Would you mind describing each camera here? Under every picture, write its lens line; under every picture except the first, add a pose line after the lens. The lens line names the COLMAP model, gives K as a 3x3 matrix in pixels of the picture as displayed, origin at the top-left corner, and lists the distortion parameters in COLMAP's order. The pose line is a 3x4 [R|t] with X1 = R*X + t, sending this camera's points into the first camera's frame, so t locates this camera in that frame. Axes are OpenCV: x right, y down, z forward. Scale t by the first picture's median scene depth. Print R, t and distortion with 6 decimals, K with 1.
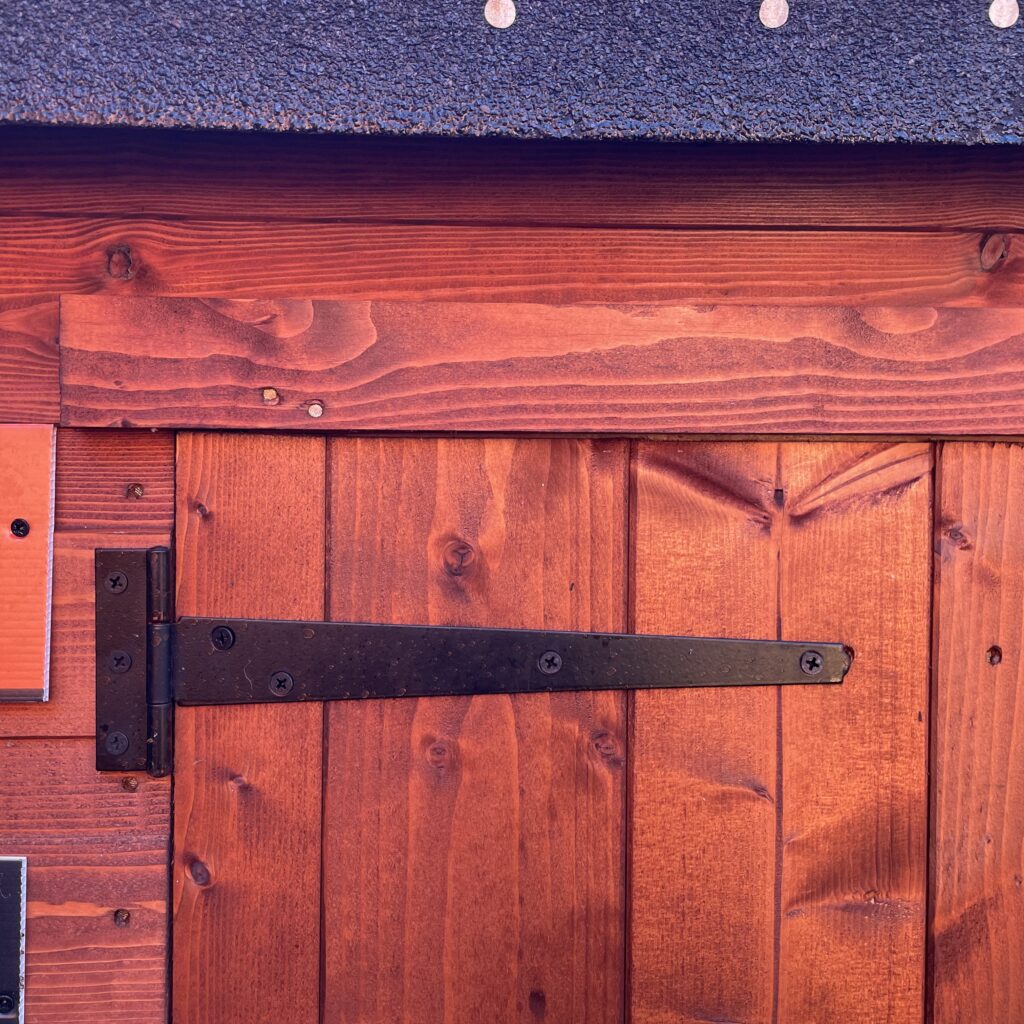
lens RADIAL K [[1036.5, 0, 514.1], [0, 1036.5, 495.5], [0, 0, 1]] dist [0.097528, -0.151126]
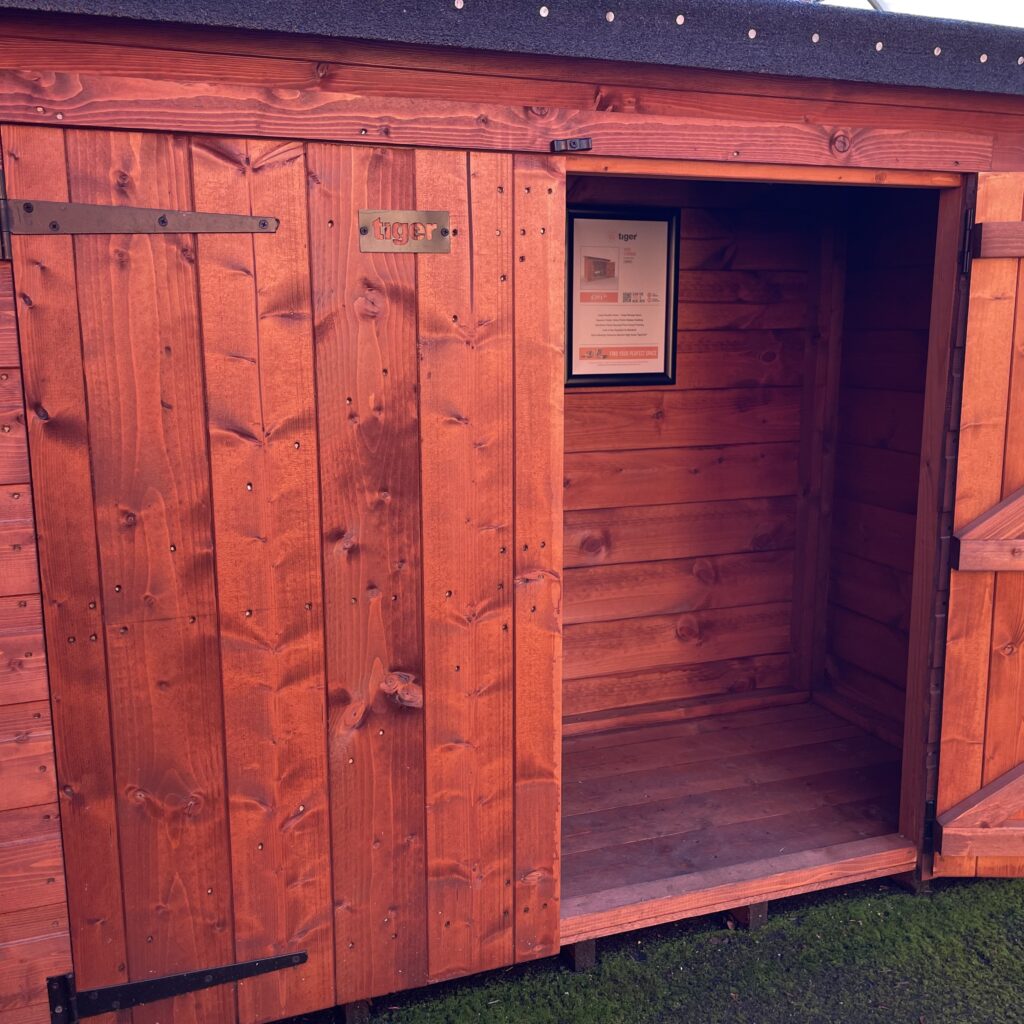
lens RADIAL K [[1020.8, 0, 519.6], [0, 1020.8, 503.2], [0, 0, 1]] dist [0.092591, -0.136245]
pose [[0.950371, -0.067497, 0.303710, 0.050062], [0.015505, 0.985245, 0.170445, 0.434026], [-0.310734, -0.157277, 0.937395, -1.889551]]
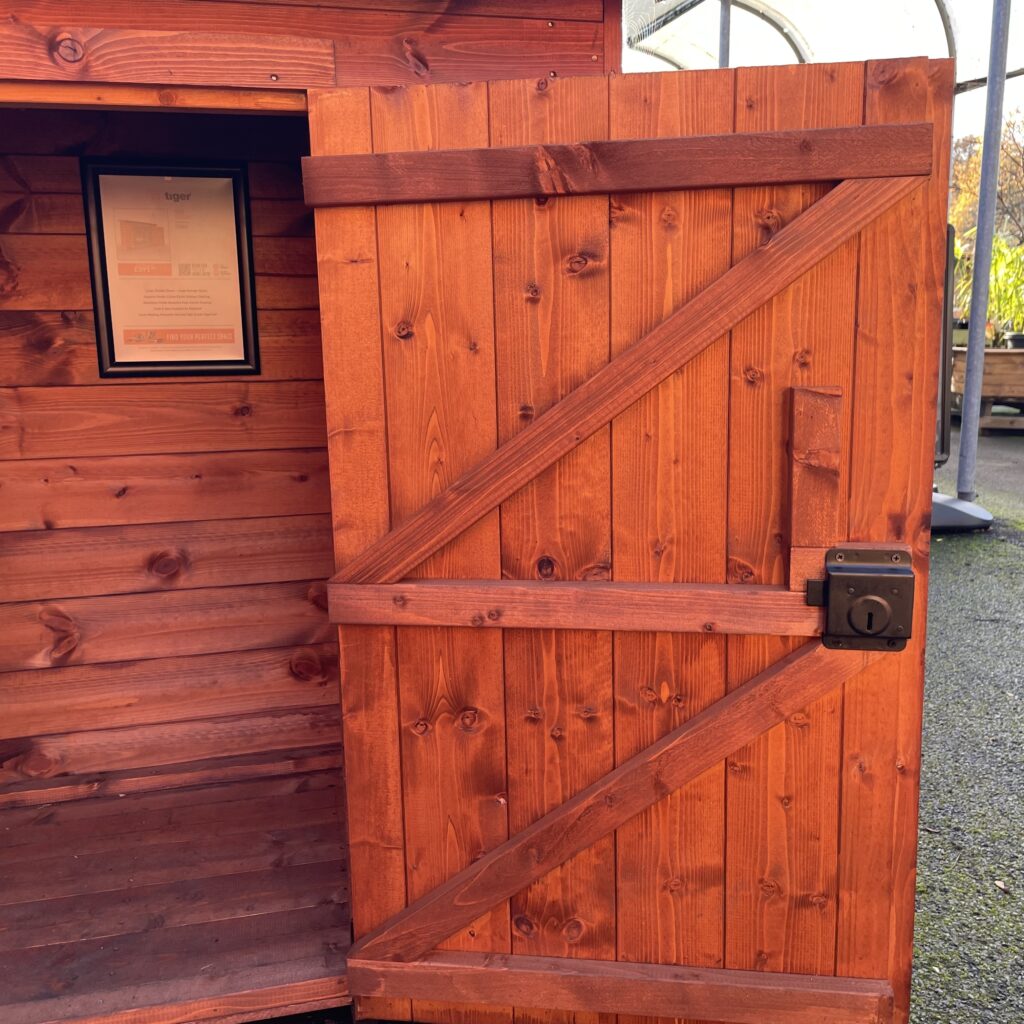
lens RADIAL K [[1026.0, 0, 520.1], [0, 1026.0, 492.8], [0, 0, 1]] dist [0.075613, -0.104192]
pose [[0.977560, -0.059191, 0.202172, 2.553126], [0.024501, 0.985147, 0.169958, 0.517093], [-0.209229, -0.161191, 0.964490, -1.683524]]
